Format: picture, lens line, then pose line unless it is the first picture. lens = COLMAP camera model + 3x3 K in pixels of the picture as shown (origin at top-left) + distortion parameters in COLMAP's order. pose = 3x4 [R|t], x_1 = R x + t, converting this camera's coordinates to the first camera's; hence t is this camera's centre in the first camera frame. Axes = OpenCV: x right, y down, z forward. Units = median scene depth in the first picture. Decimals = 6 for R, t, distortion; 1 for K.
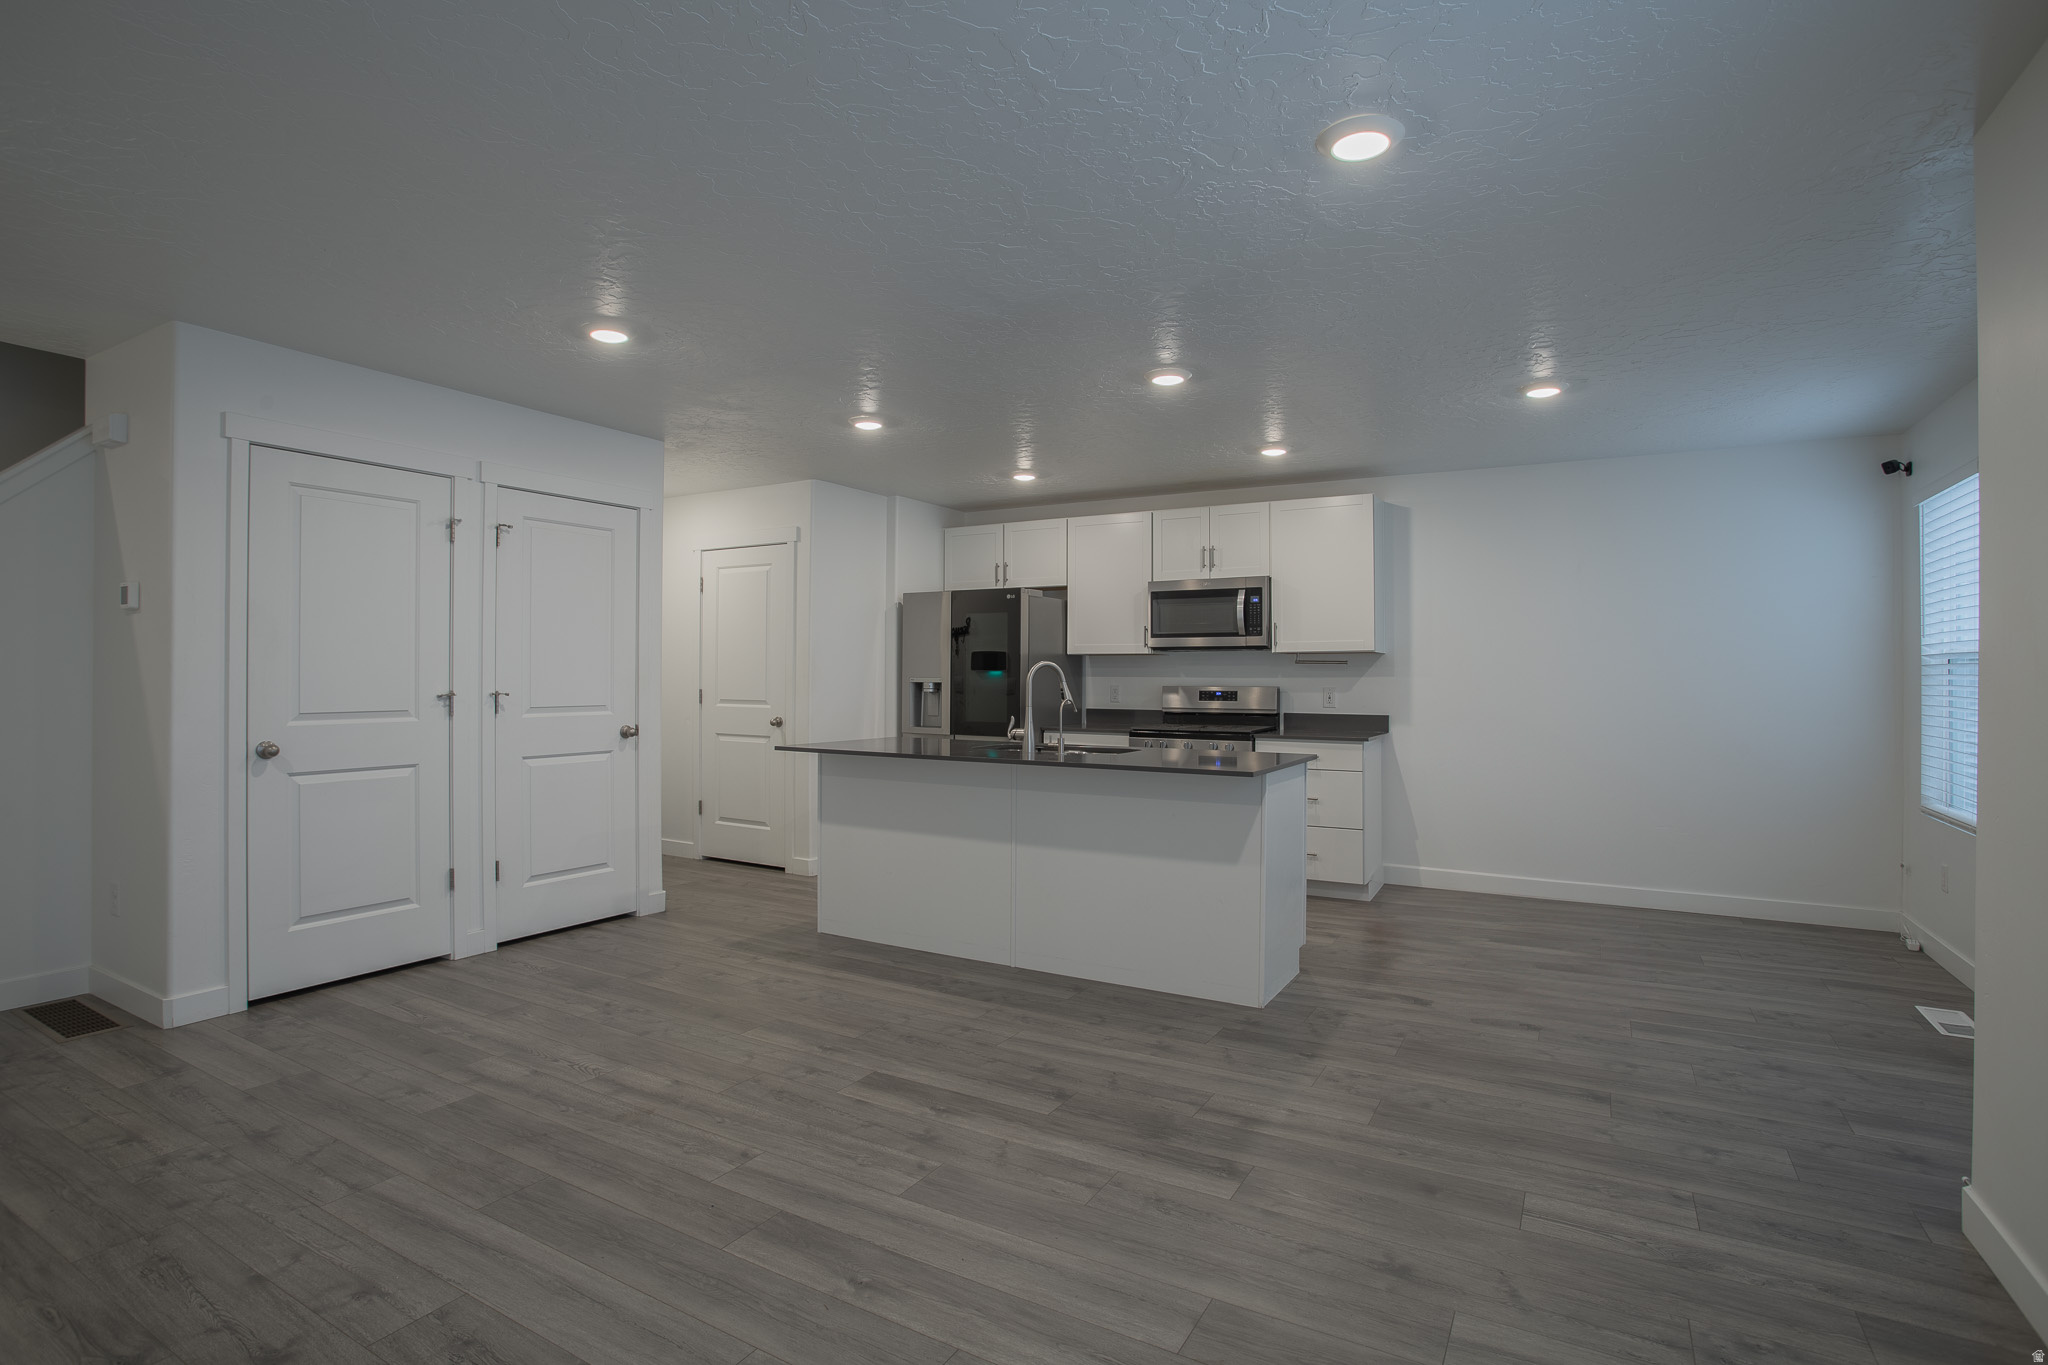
lens RADIAL K [[1001.4, 0, 1019.9], [0, 1001.4, 679.4], [0, 0, 1]] dist [-0.066583, 0.026249]
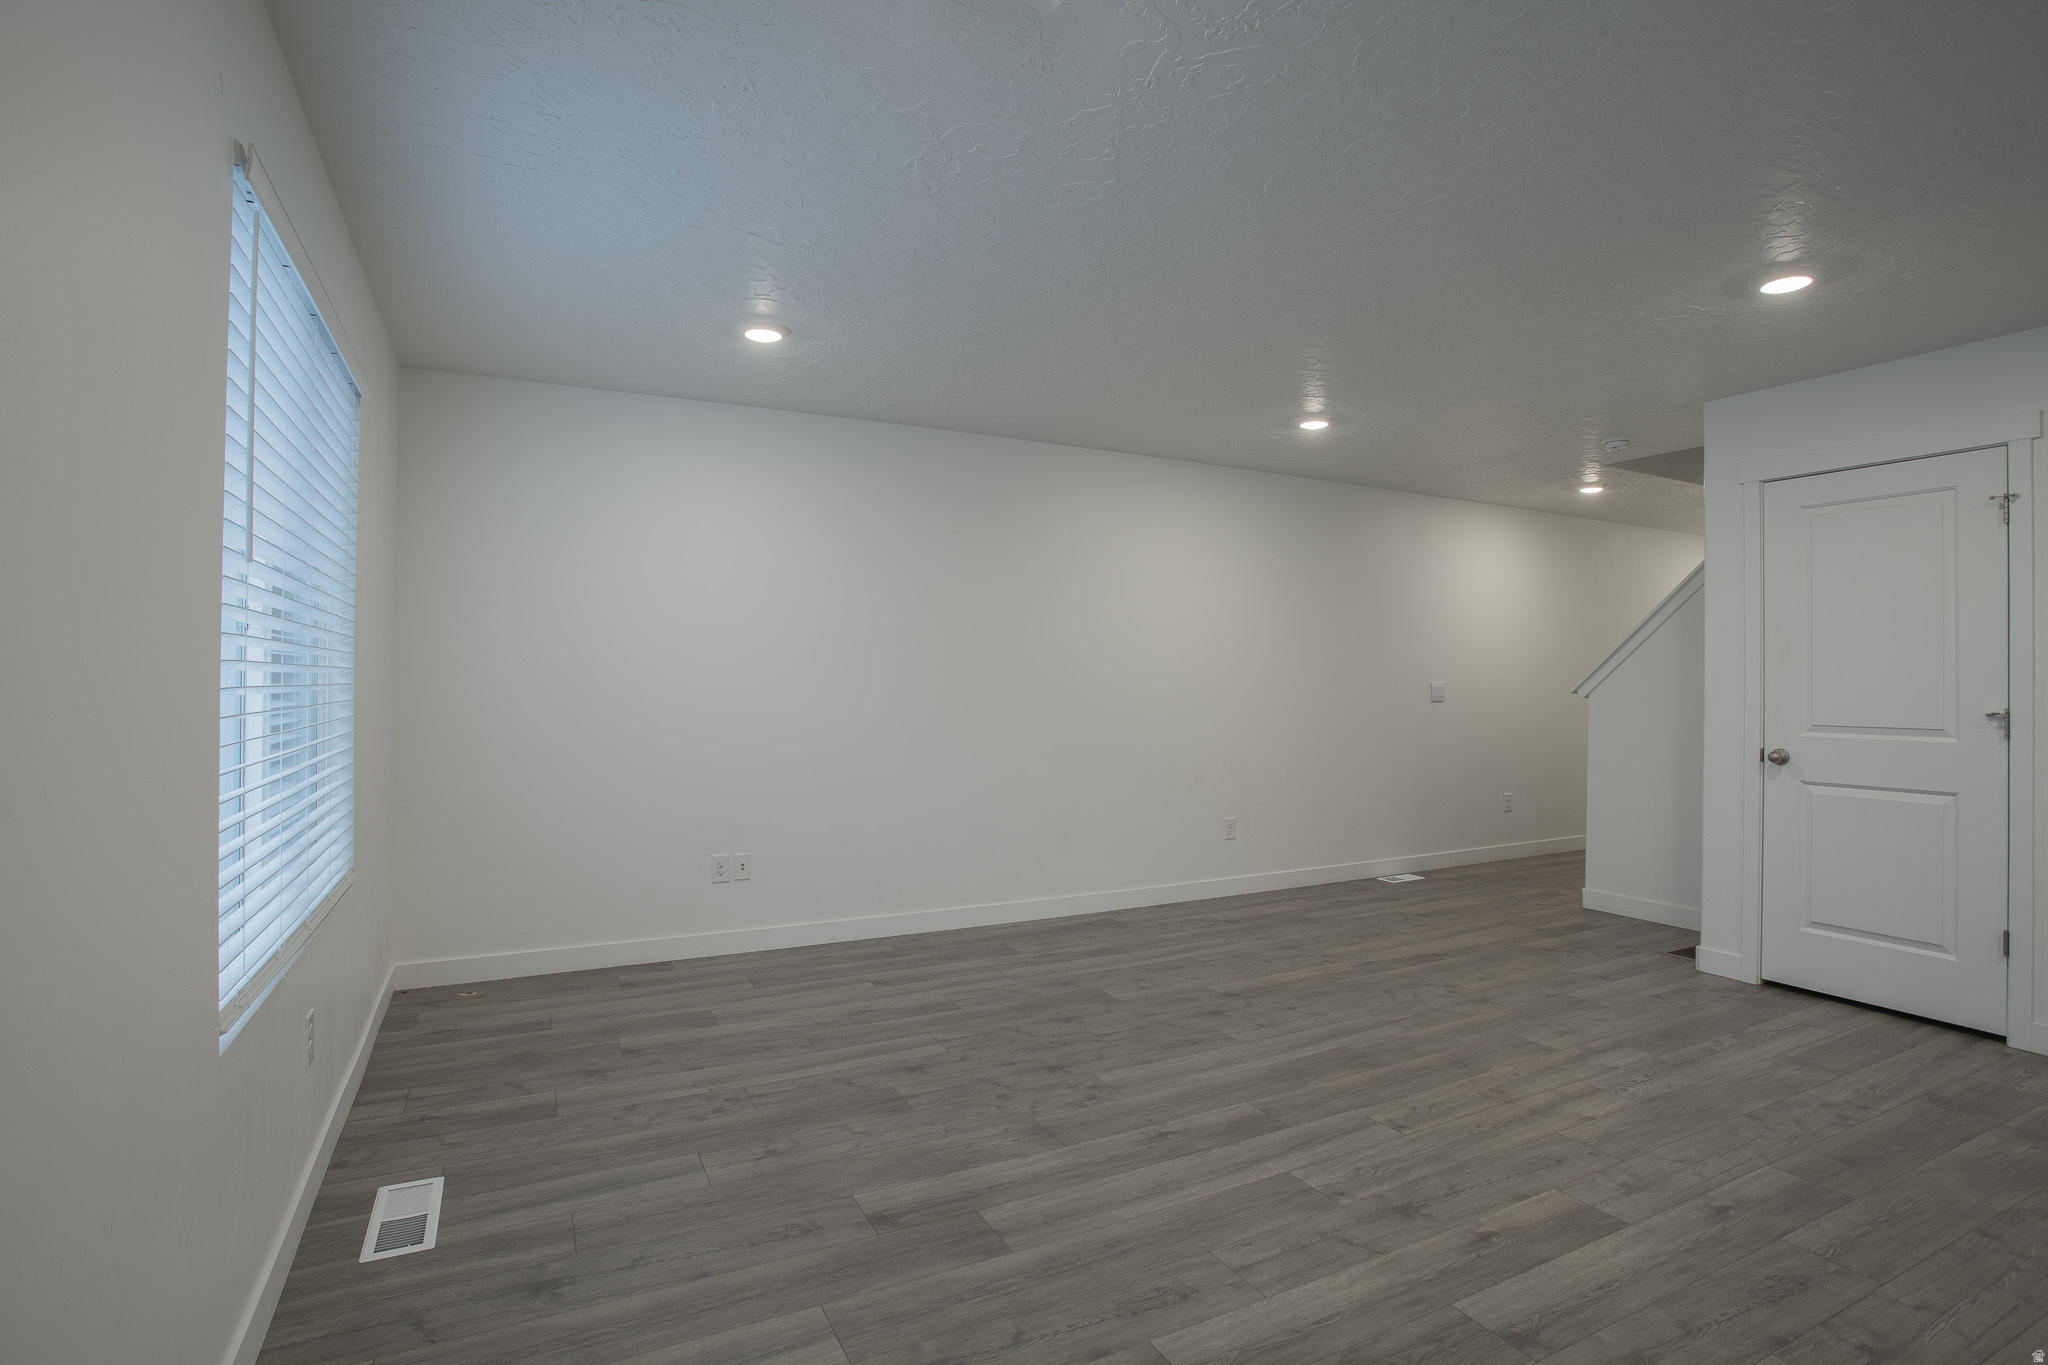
lens RADIAL K [[1001.4, 0, 1017.4], [0, 1001.4, 680.1], [0, 0, 1]] dist [-0.066583, 0.026249]
pose [[-0.540251, -0.008813, -0.841458, 0.637733], [-0.010362, 0.999939, -0.003820, -0.000686], [0.841440, 0.006655, -0.540310, 0.904148]]
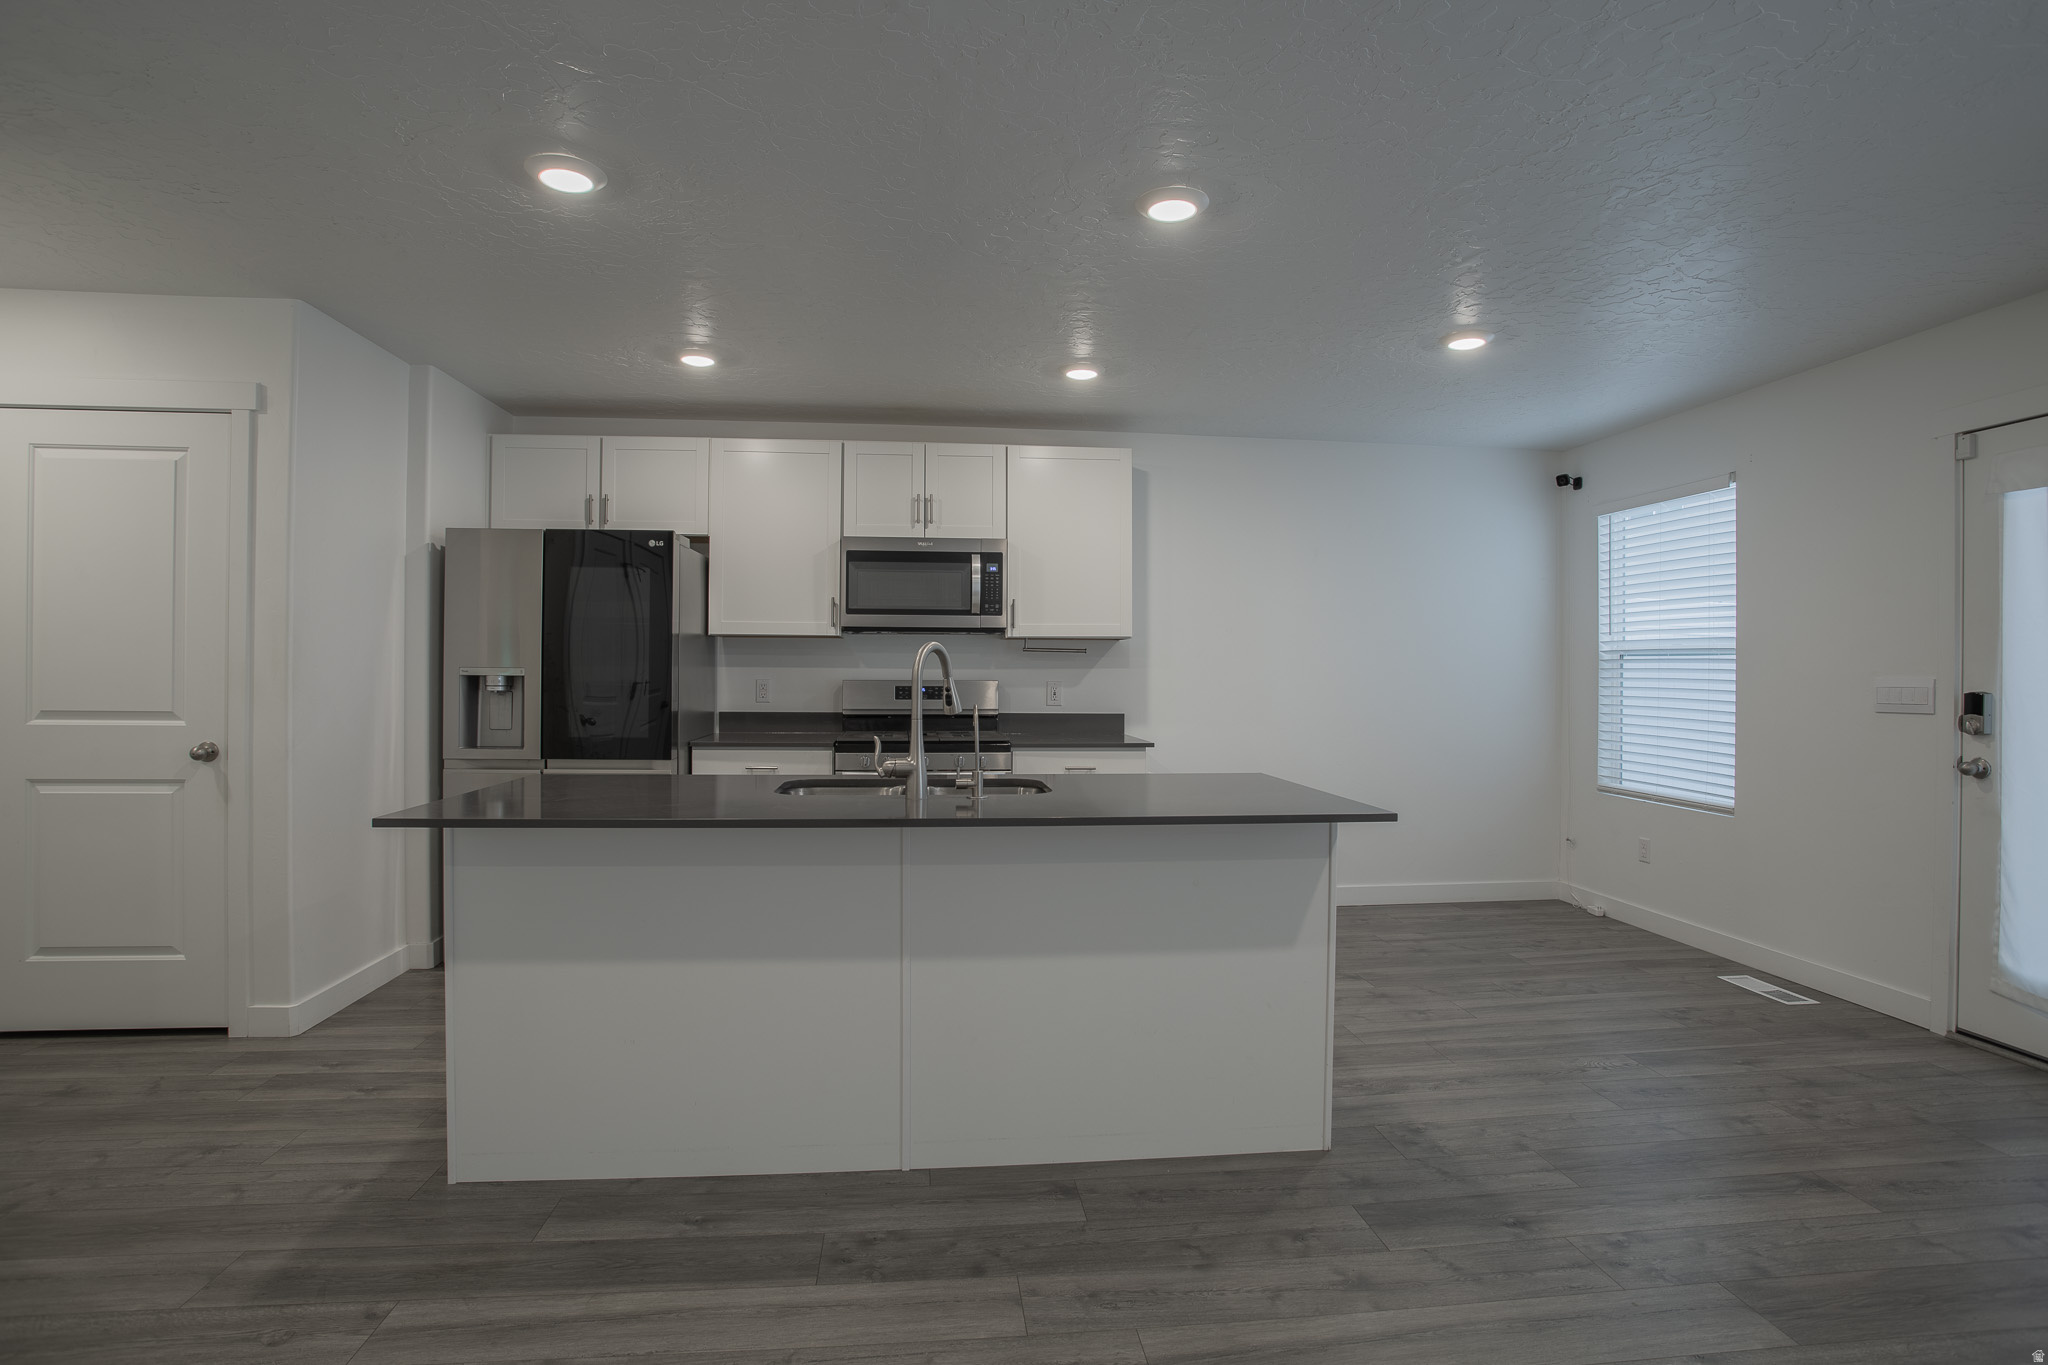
lens RADIAL K [[1001.4, 0, 1018.0], [0, 1001.4, 673.0], [0, 0, 1]] dist [-0.066583, 0.026249]
pose [[0.808170, -0.000257, 0.588949, -0.362257], [-0.001848, 0.999994, 0.002972, -0.001983], [-0.588946, -0.003491, 0.808165, 0.625361]]
